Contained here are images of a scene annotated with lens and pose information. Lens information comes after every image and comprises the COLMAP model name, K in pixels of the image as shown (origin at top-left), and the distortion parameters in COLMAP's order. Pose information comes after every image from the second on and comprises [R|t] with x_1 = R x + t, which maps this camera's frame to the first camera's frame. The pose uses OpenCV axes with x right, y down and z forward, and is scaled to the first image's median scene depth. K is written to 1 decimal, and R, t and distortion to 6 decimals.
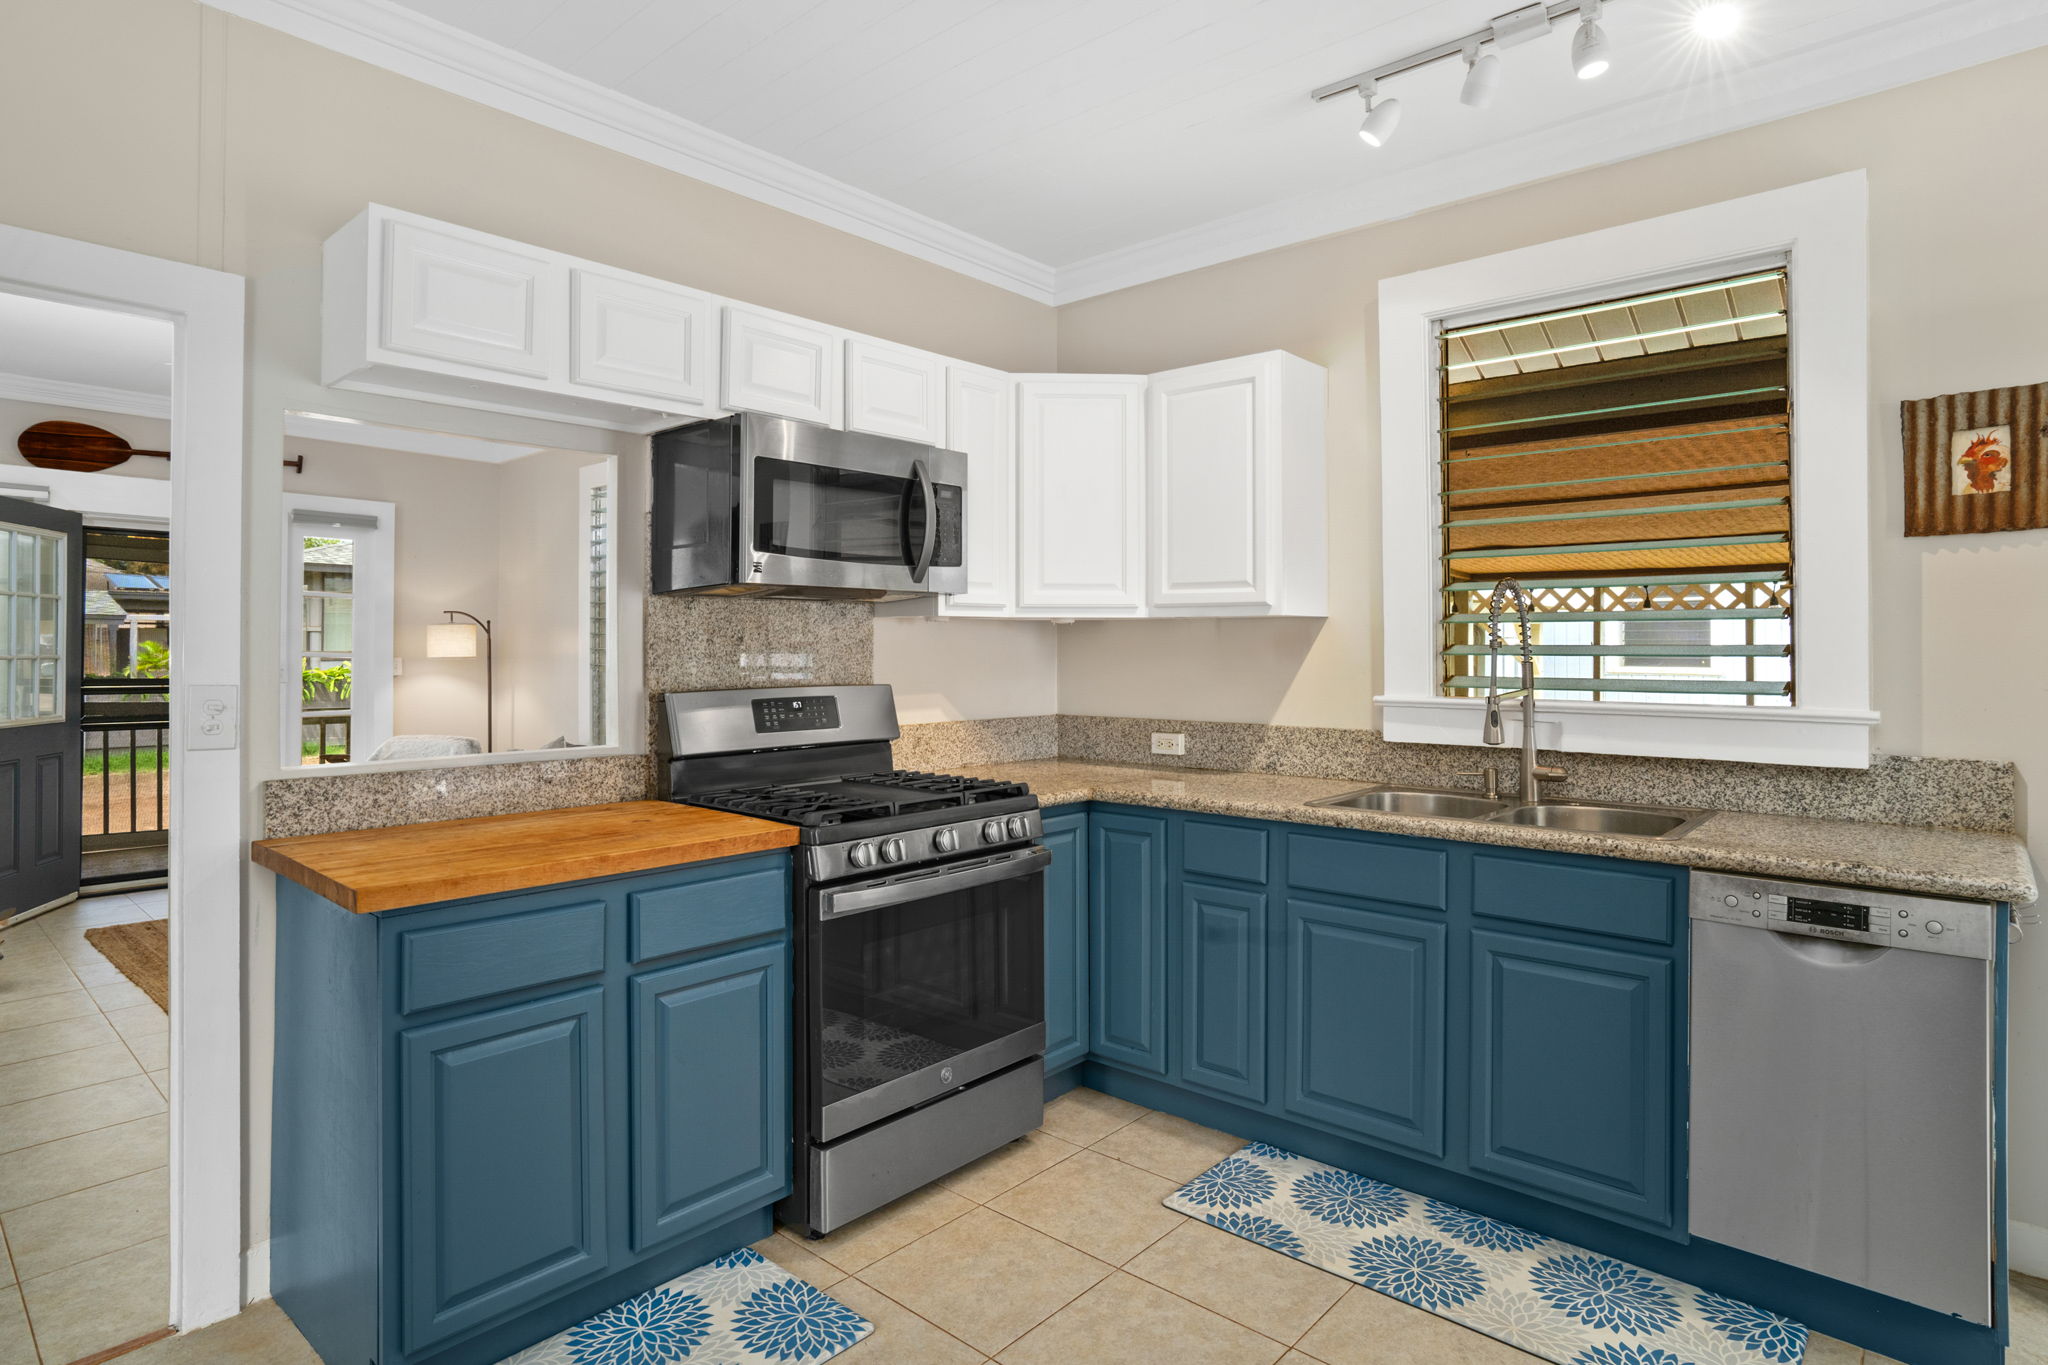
lens RADIAL K [[1116.2, 0, 1016.4], [0, 1116.2, 650.4], [0, 0, 1]] dist [0.001313, 0.001088]
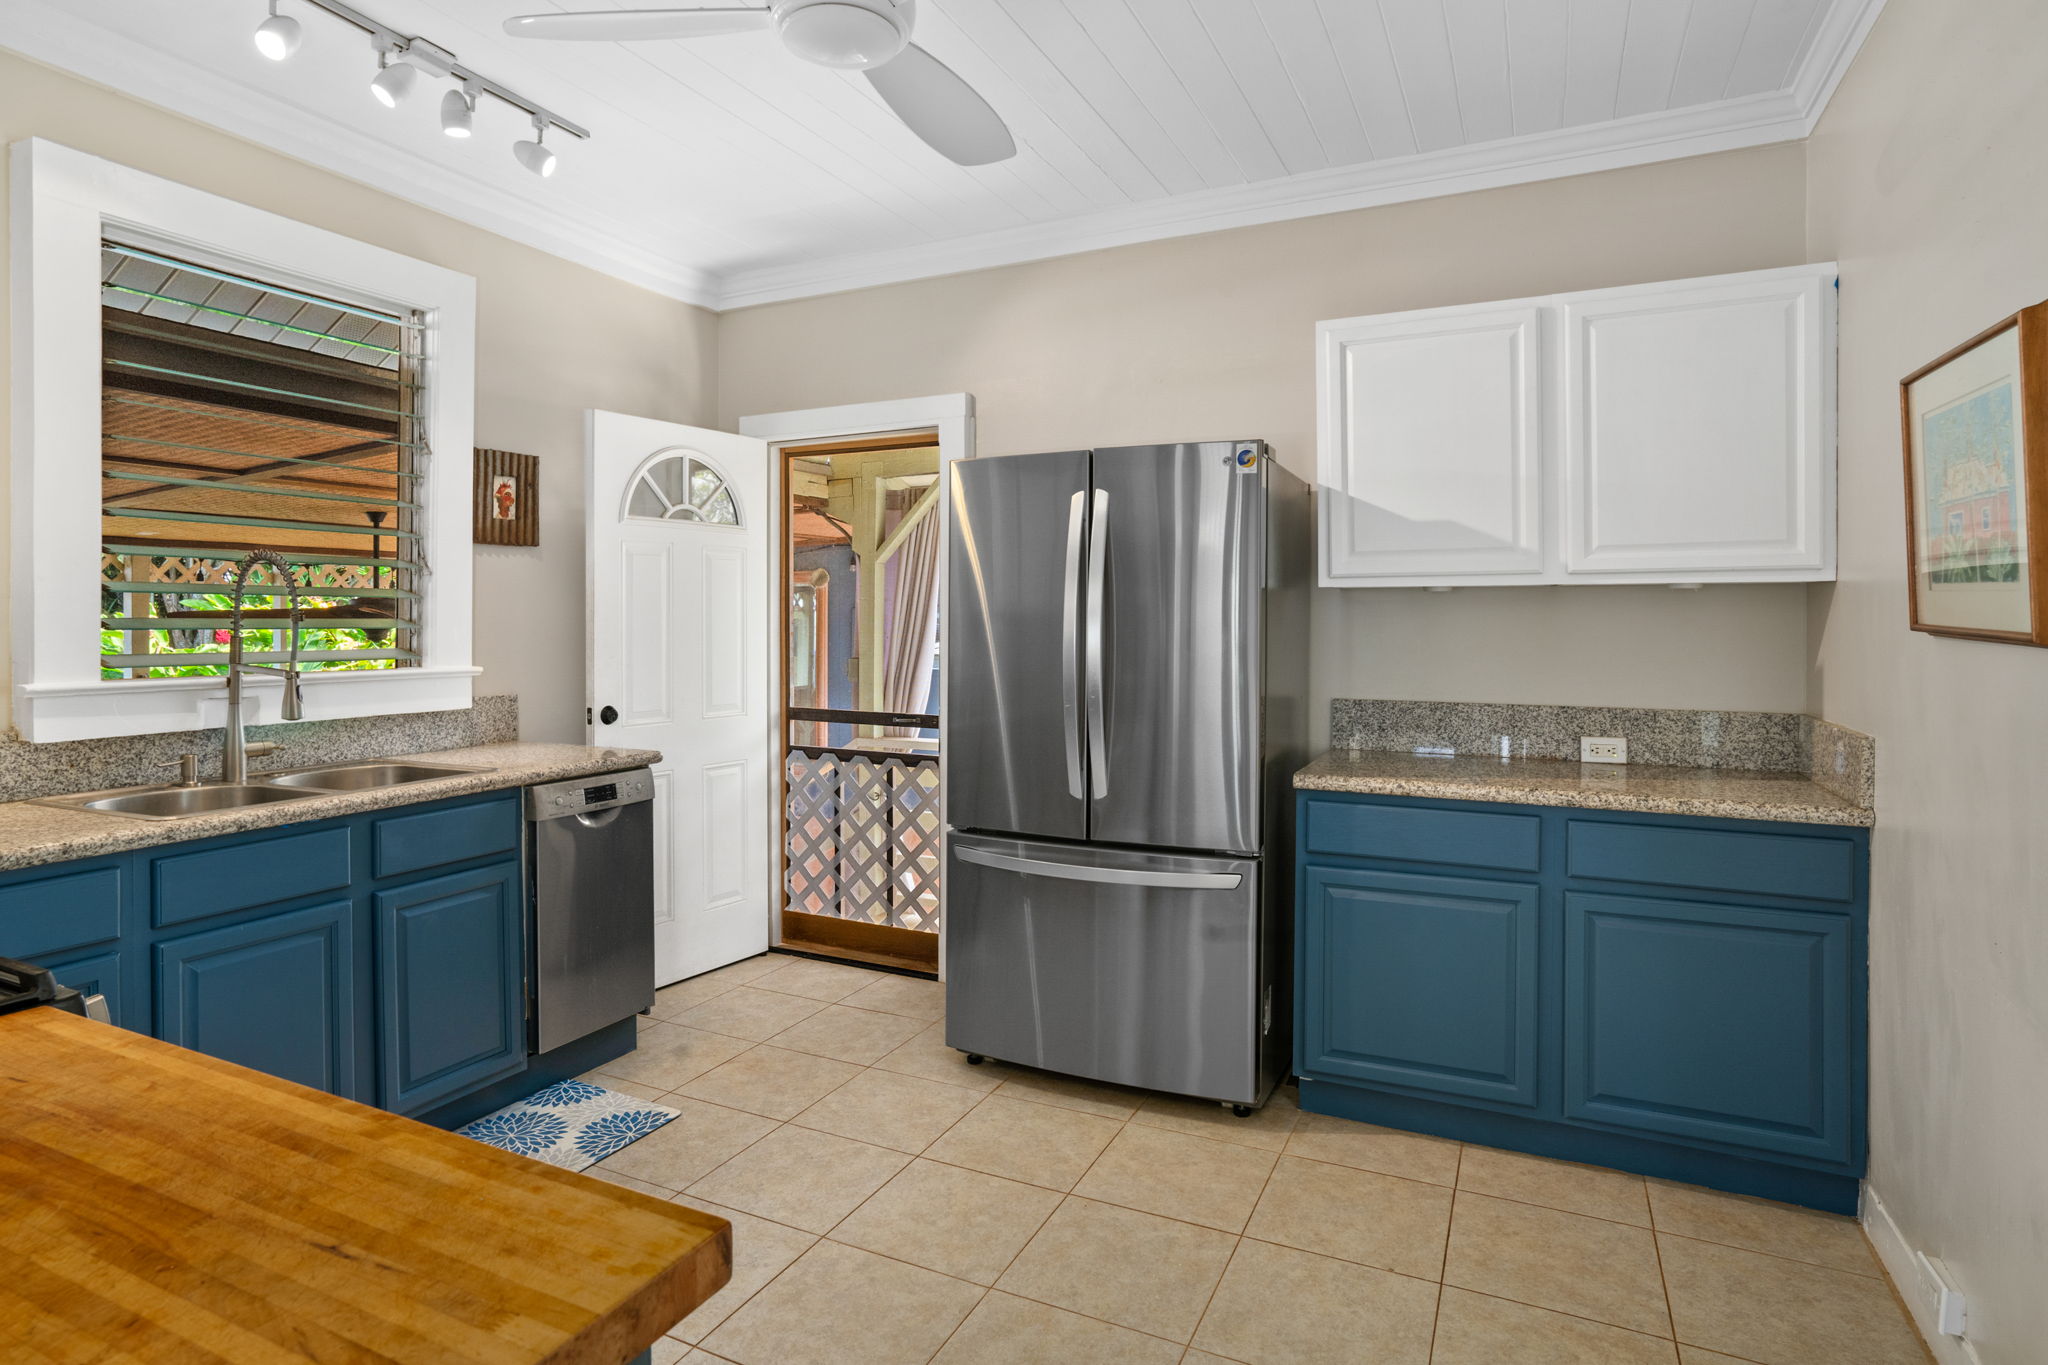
lens RADIAL K [[1060.8, 0, 1024.1], [0, 1060.8, 633.5], [0, 0, 1]] dist [-0.046528, 0.000067]
pose [[-0.282743, -0.007974, 0.959163, -0.641029], [0.006635, 0.999925, 0.010269, 0.004022], [-0.959173, 0.009268, -0.282669, 0.662669]]
